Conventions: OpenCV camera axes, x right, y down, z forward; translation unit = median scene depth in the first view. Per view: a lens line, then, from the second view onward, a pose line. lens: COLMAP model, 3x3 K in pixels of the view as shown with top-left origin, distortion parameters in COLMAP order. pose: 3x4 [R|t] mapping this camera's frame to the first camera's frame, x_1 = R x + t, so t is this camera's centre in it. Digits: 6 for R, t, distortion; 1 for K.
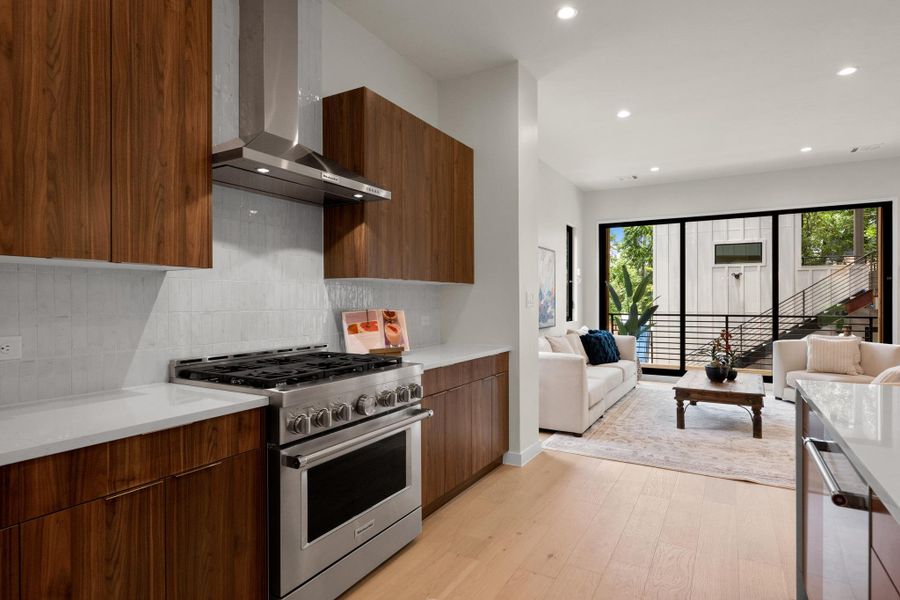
lens RADIAL K [[478.0, 0, 447.8], [0, 478.0, 300.3], [0, 0, 1]] dist [-0.001920, 0.001326]
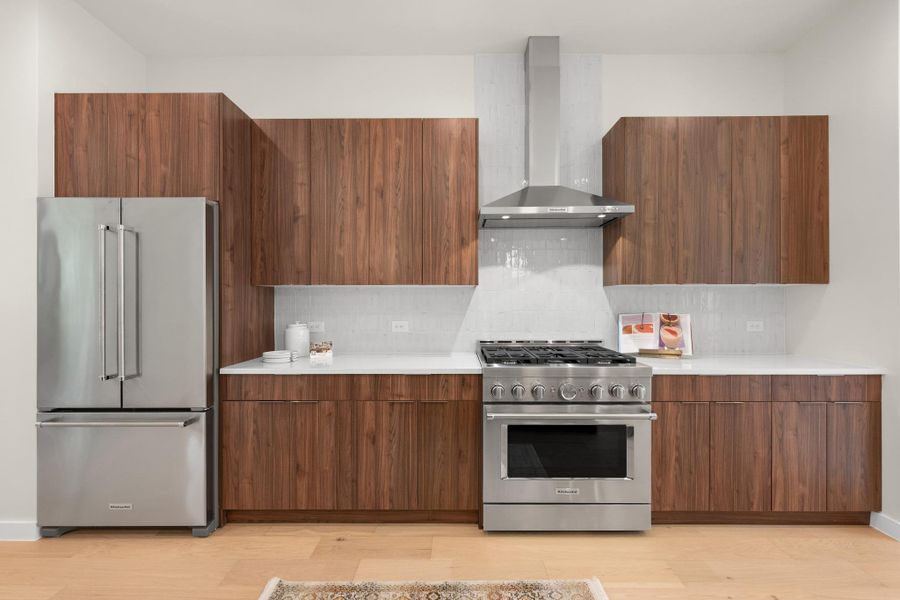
lens RADIAL K [[366.8, 0, 468.2], [0, 366.8, 304.6], [0, 0, 1]] dist [-0.003340, 0.000792]
pose [[0.504316, 0.003354, -0.863513, 0.414063], [0.001306, 0.999988, 0.004647, -0.004923], [0.863518, -0.003471, 0.504305, 0.252013]]
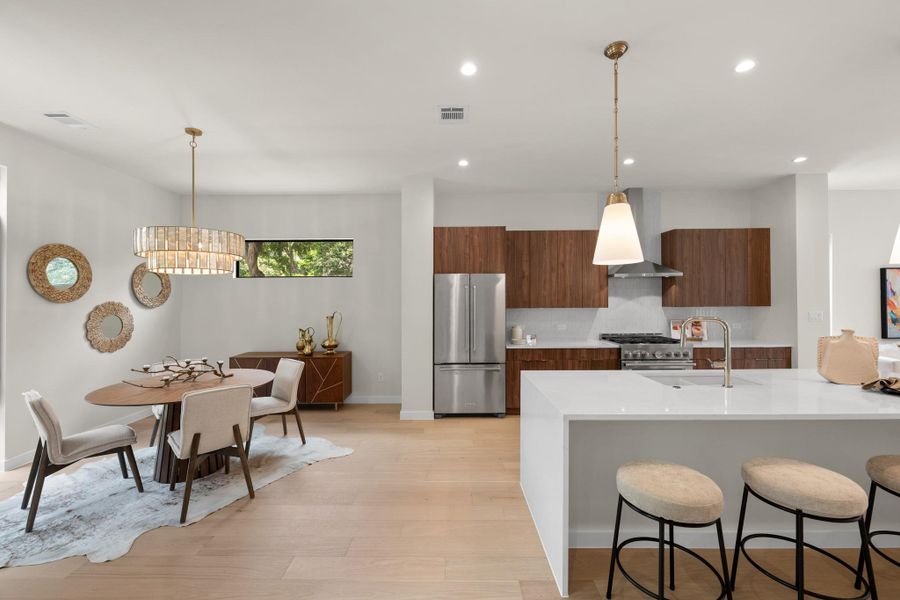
lens RADIAL K [[366.8, 0, 456.0], [0, 366.8, 299.8], [0, 0, 1]] dist [-0.003340, 0.000792]
pose [[0.510265, -0.001110, -0.860016, 0.905851], [0.006064, 0.999979, 0.002307, -0.100669], [0.859996, -0.006393, 0.510261, -0.961778]]
